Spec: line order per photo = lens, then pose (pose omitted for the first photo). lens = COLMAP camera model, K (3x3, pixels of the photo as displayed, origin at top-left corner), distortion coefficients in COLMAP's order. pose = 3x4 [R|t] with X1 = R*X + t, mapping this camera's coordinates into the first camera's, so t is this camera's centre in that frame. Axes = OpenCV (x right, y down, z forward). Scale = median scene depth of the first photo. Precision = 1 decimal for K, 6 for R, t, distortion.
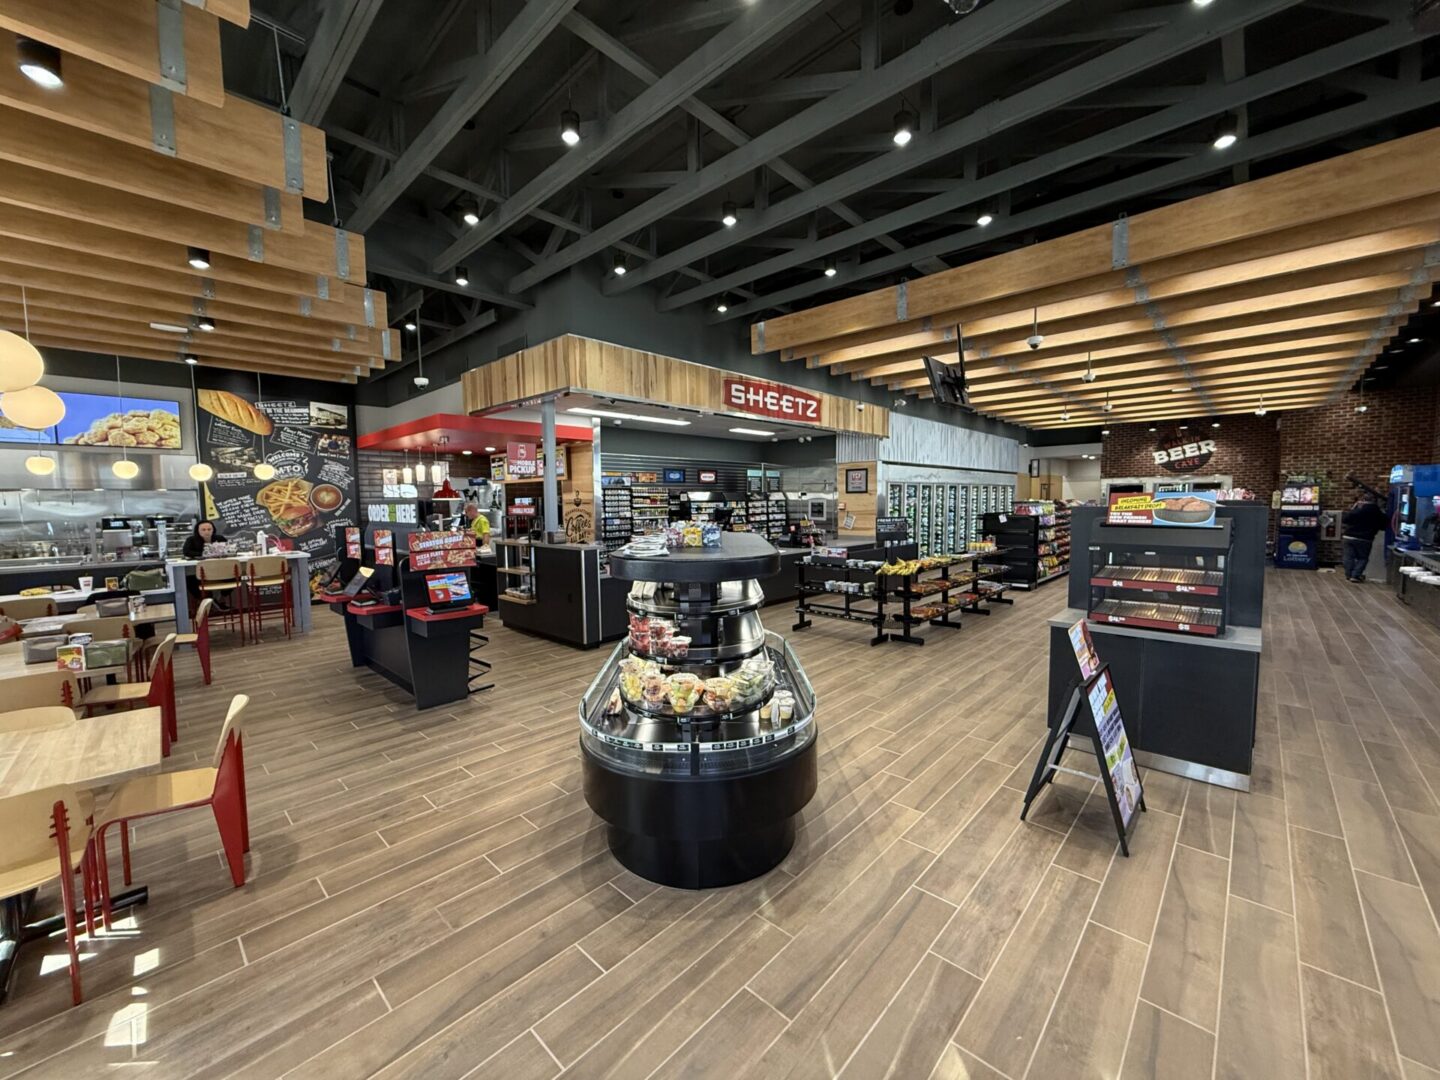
lens RADIAL K [[572.2, 0, 705.0], [0, 572.2, 541.7], [0, 0, 1]] dist [0.002009, 0.000019]
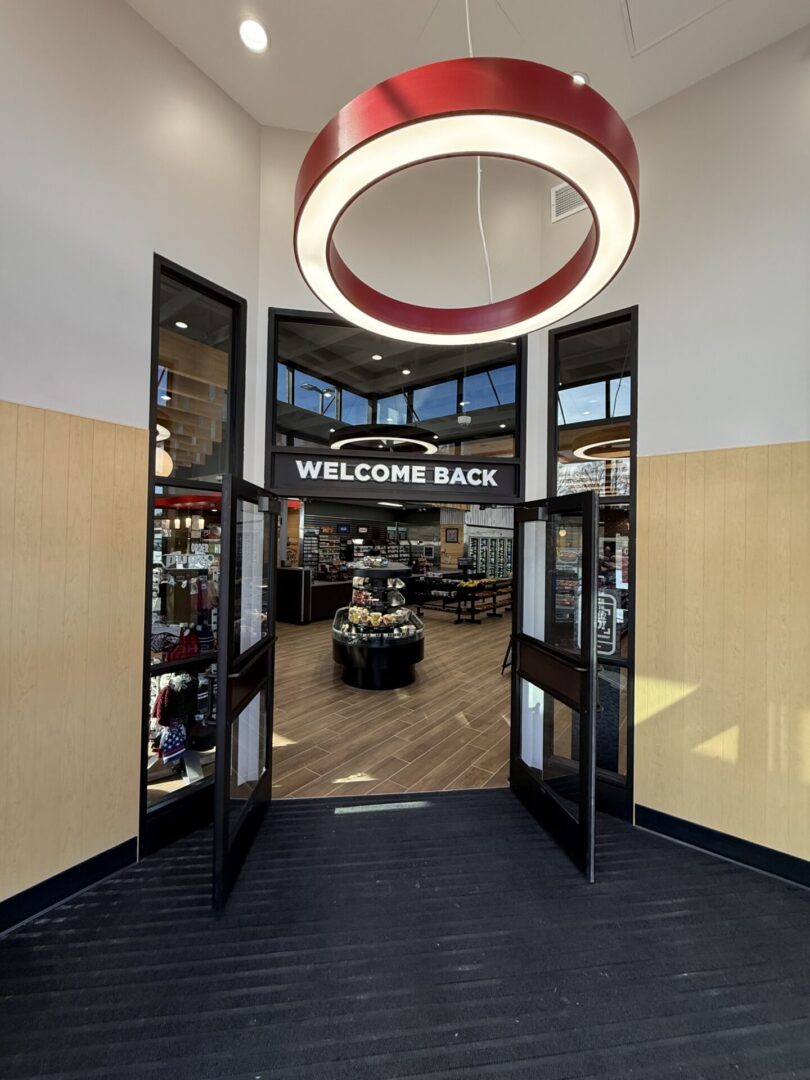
lens RADIAL K [[429.1, 0, 405.2], [0, 429.1, 536.7], [0, 0, 1]] dist [0.002009, 0.000019]
pose [[0.990519, 0.031692, 0.133673, -0.067059], [-0.020073, 0.995972, -0.087394, 0.018970], [-0.135904, 0.083882, 0.987164, -0.388351]]
